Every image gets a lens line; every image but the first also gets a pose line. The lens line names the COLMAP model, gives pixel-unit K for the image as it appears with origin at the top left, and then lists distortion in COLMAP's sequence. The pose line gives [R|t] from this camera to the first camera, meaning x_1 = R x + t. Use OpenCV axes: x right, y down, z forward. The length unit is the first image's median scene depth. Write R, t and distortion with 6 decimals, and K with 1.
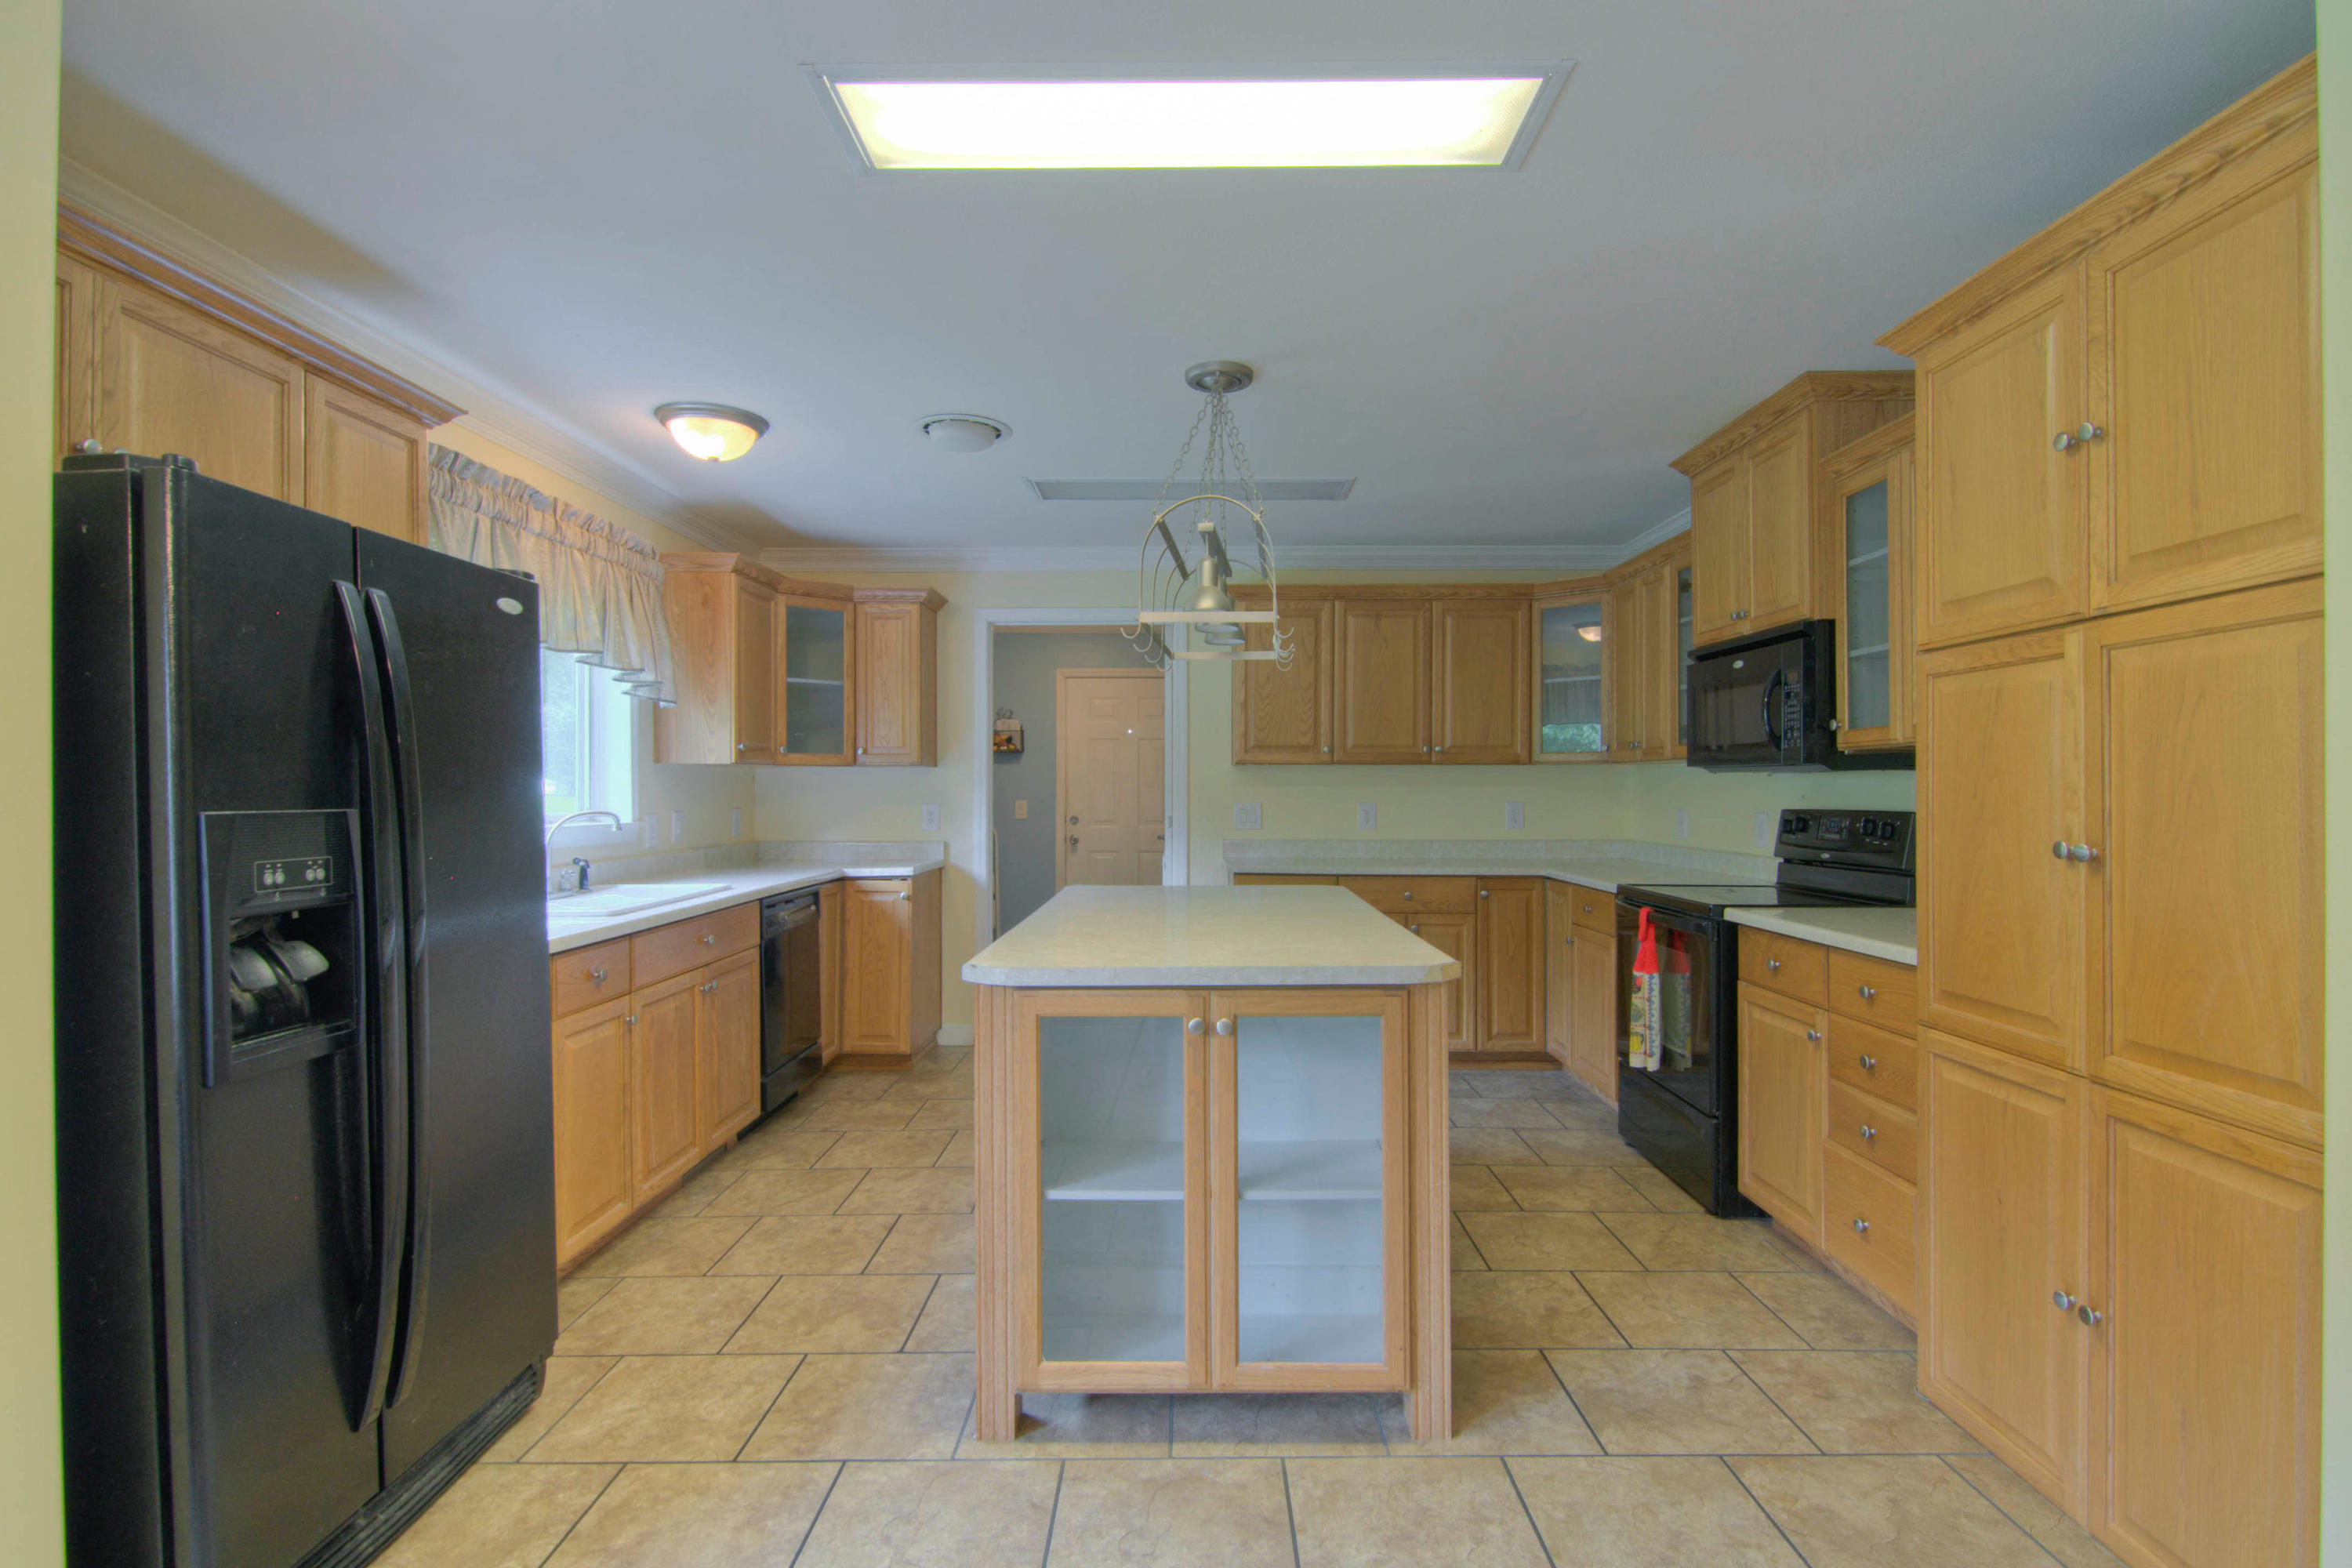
lens RADIAL K [[1126.3, 0, 1188.3], [0, 1126.3, 789.1], [0, 0, 1]] dist [0.014118, -0.013040]
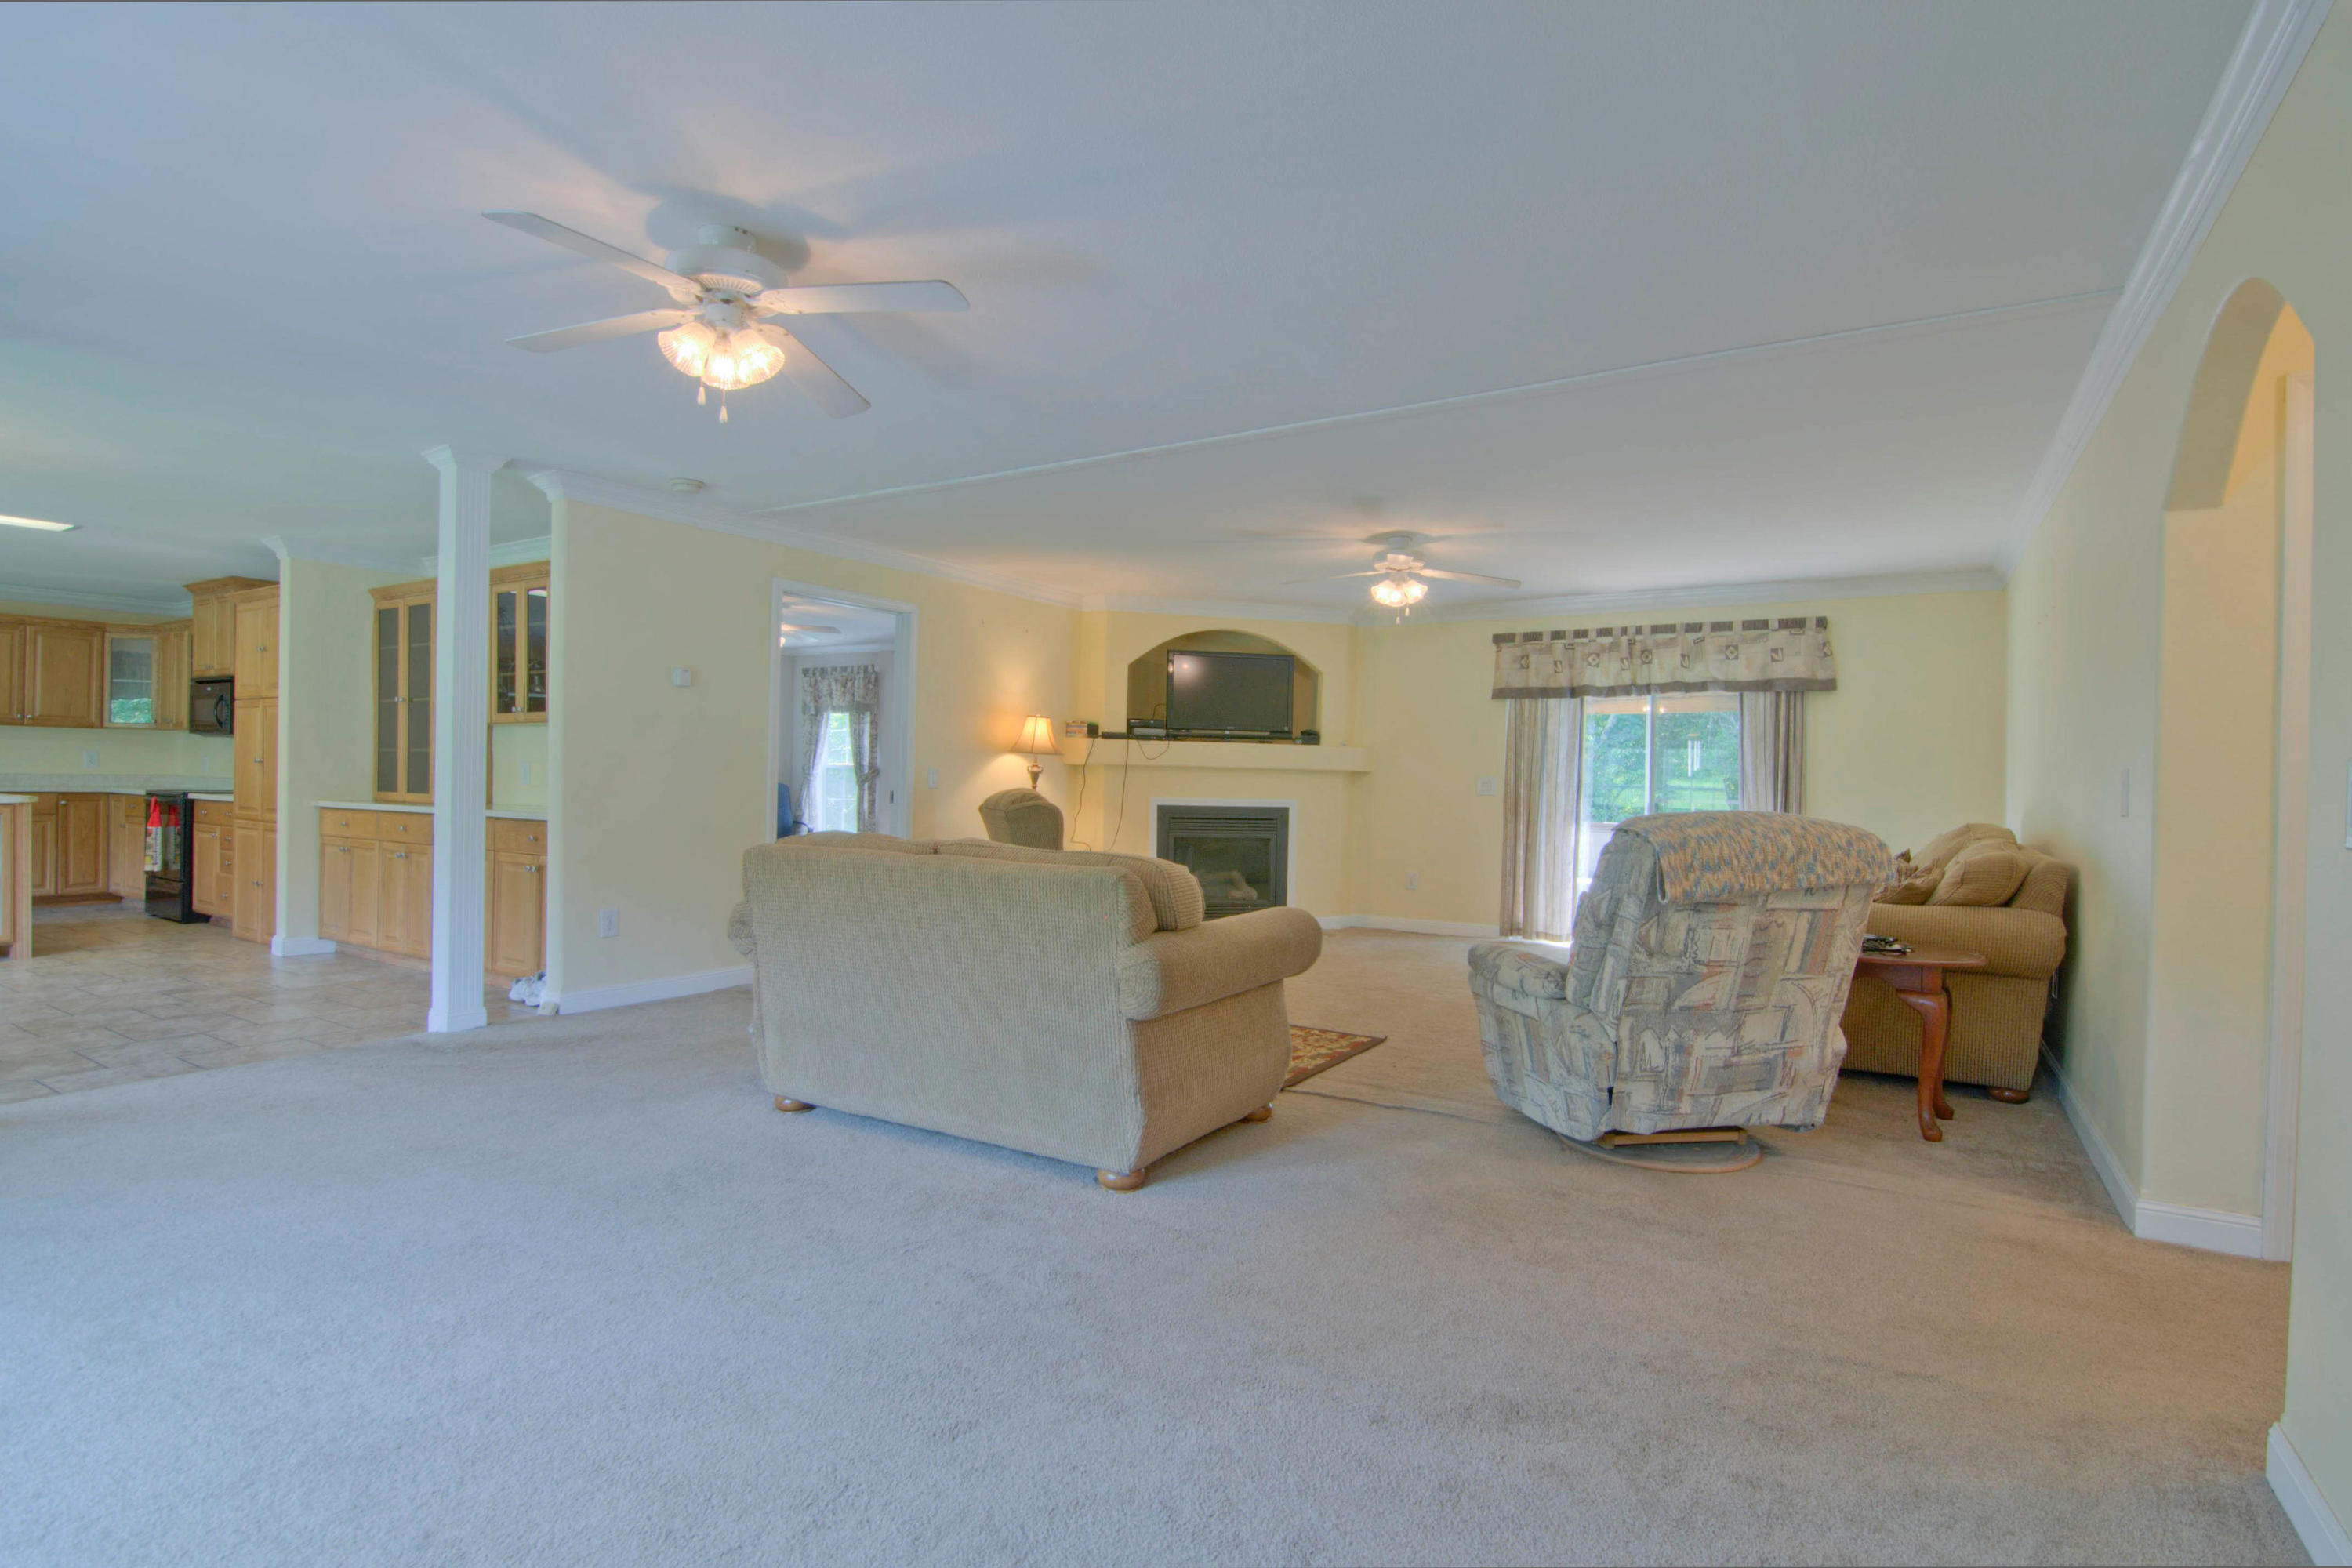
lens RADIAL K [[1136.6, 0, 1188.0], [0, 1136.6, 787.5], [0, 0, 1]] dist [-0.004962, -0.011142]
pose [[0.521026, 0.003758, 0.853533, -0.449878], [-0.022243, 0.999710, 0.009176, 0.024297], [-0.853251, -0.023766, 0.520958, -2.028744]]
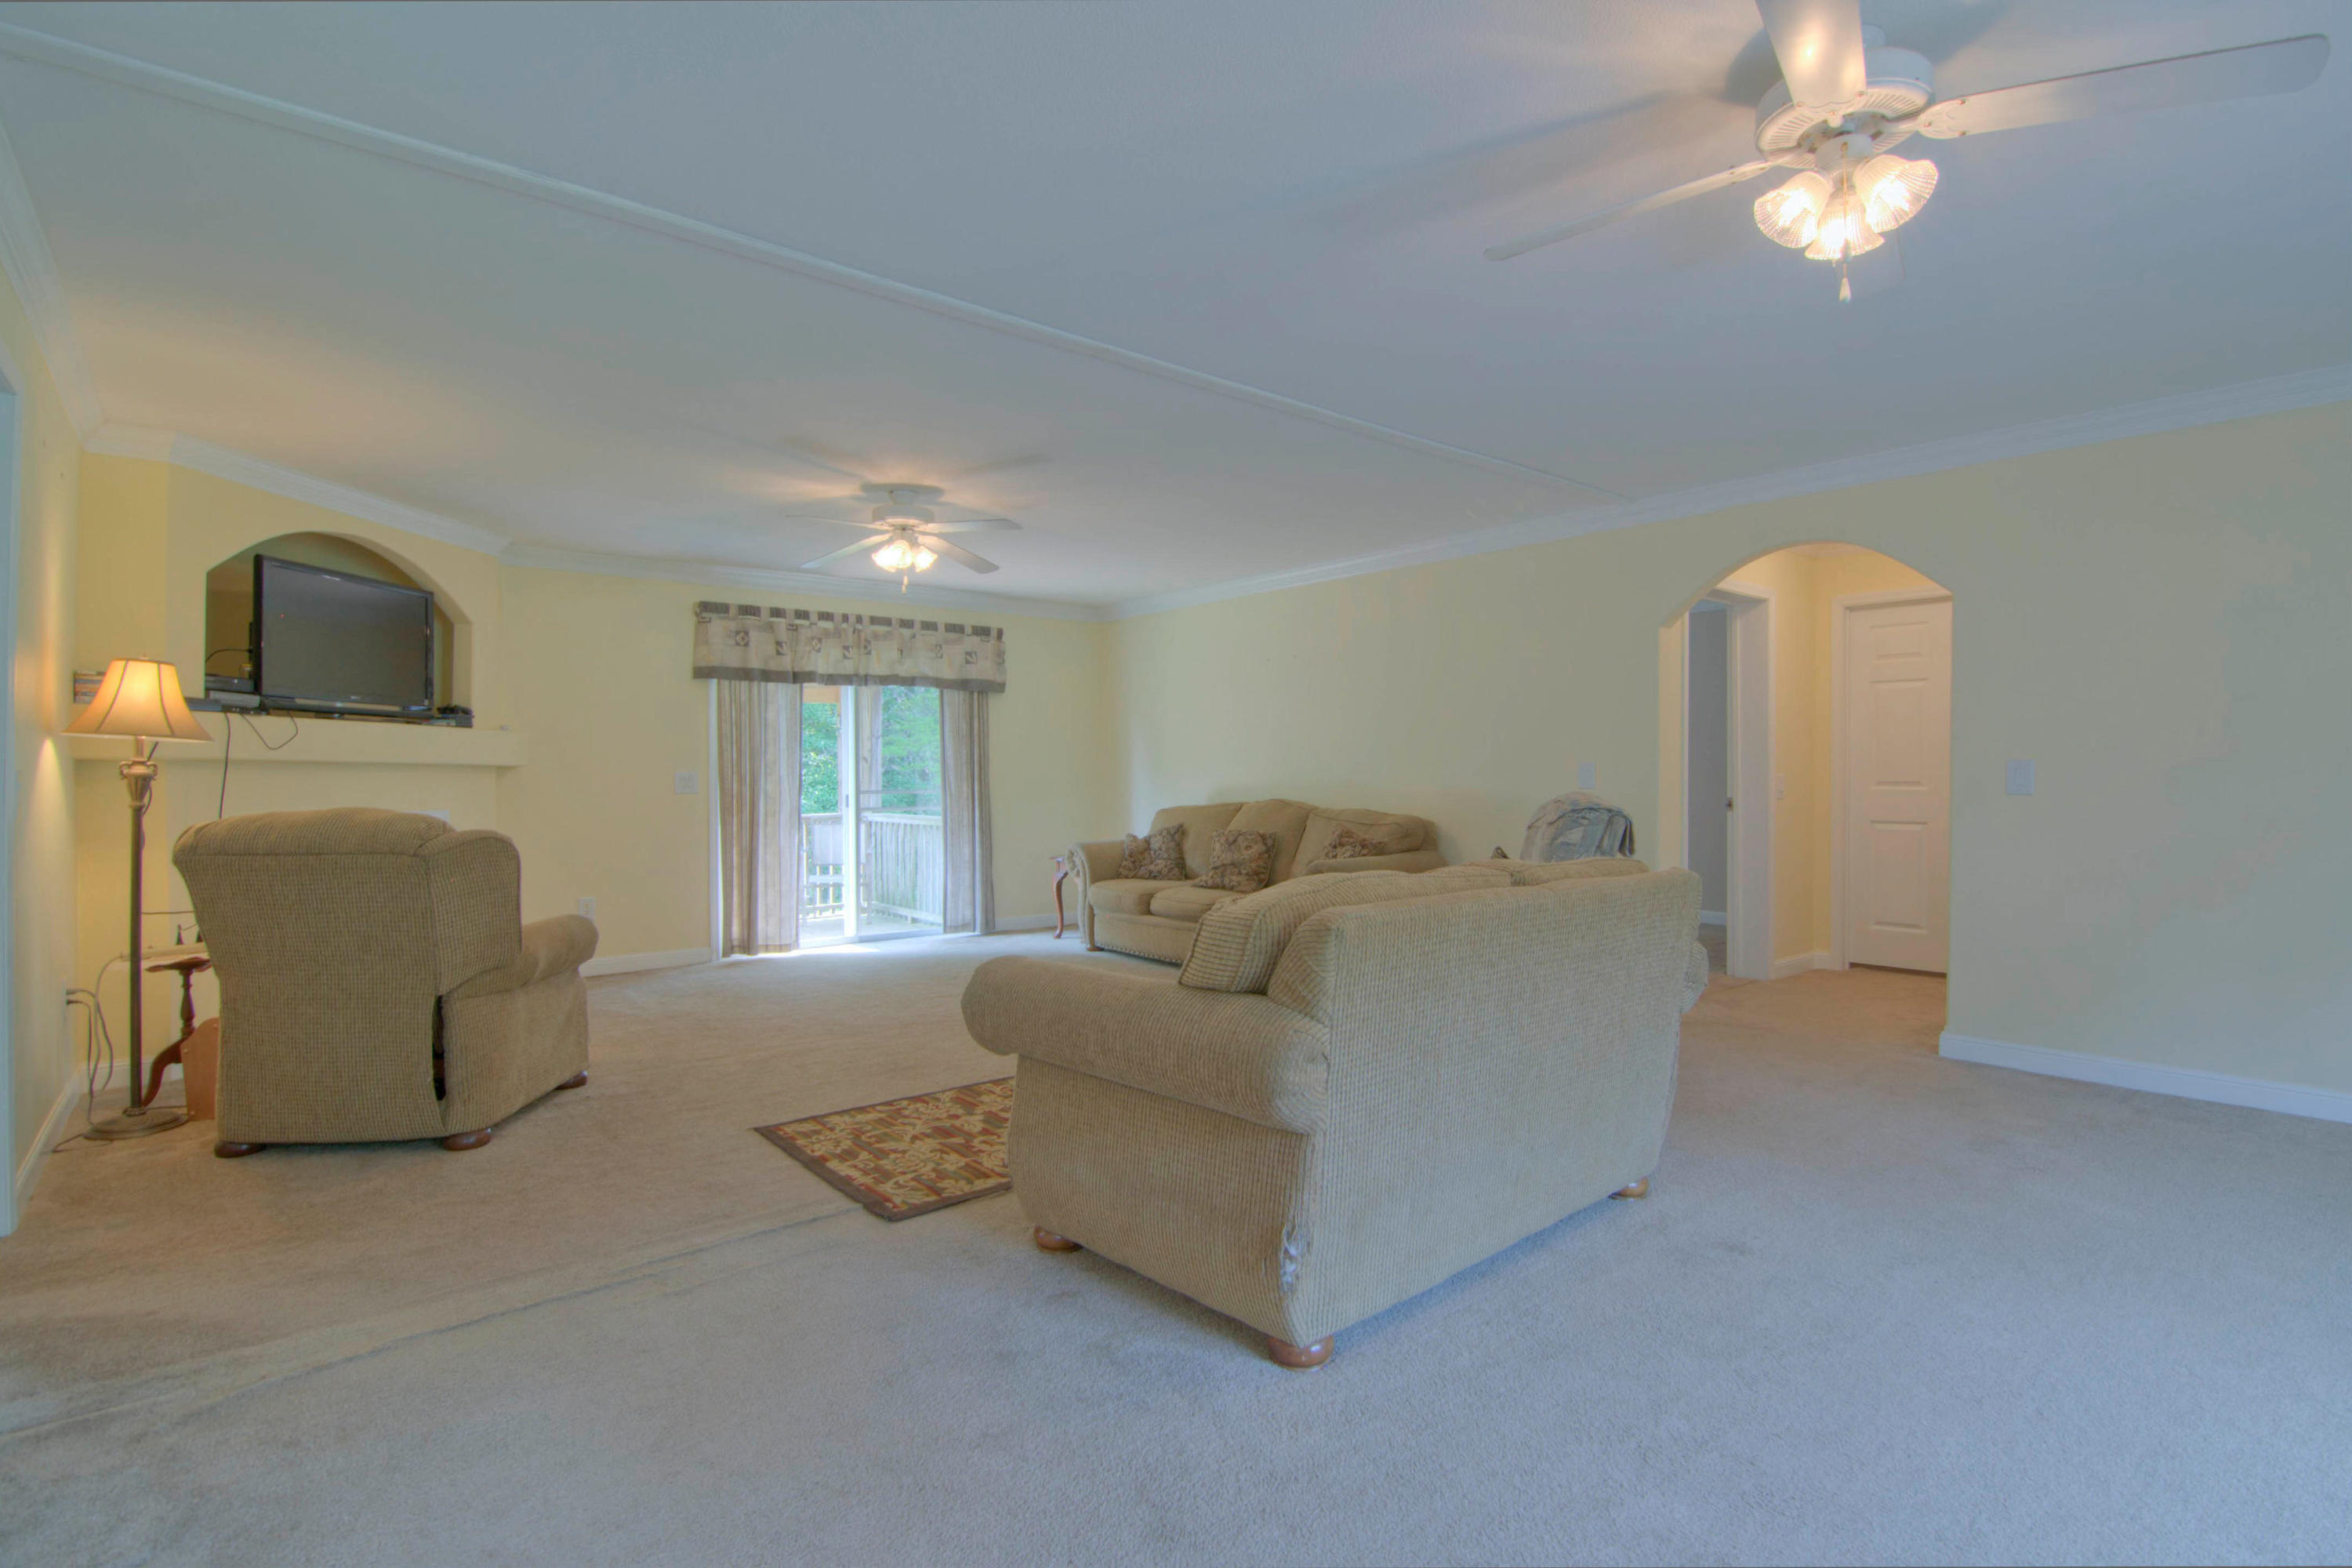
lens RADIAL K [[1136.6, 0, 1188.0], [0, 1136.6, 787.5], [0, 0, 1]] dist [-0.004962, -0.011142]
pose [[-0.648568, -0.004432, 0.761144, -0.149869], [0.000445, 0.999981, 0.006202, 0.026569], [-0.761157, 0.004361, -0.648553, -0.634609]]
